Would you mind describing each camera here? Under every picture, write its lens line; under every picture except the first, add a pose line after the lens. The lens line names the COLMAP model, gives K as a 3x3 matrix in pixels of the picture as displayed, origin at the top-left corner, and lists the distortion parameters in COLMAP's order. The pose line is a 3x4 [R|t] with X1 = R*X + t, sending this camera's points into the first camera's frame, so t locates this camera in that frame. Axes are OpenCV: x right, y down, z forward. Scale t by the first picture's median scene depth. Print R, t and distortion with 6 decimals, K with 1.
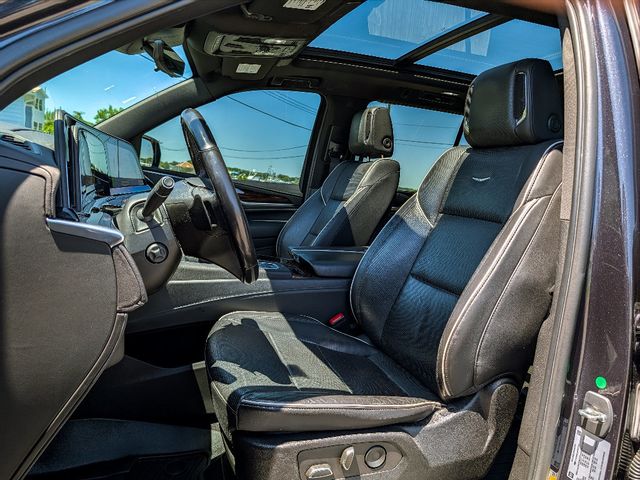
lens RADIAL K [[469.7, 0, 321.6], [0, 469.7, 240.9], [0, 0, 1]] dist [-0.001372, 0.001051]
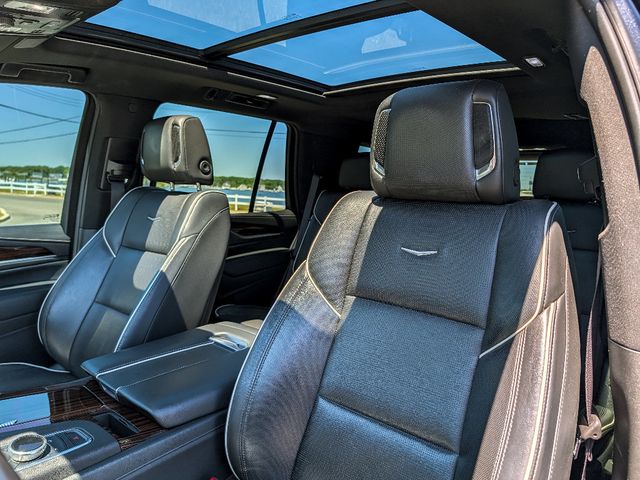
lens RADIAL K [[469.7, 0, 320.4], [0, 469.7, 237.1], [0, 0, 1]] dist [-0.001372, 0.001051]
pose [[0.865370, -0.116859, 0.487318, -0.069512], [0.103053, 0.993145, 0.055156, -0.122448], [-0.490423, 0.002489, 0.871481, 0.286607]]
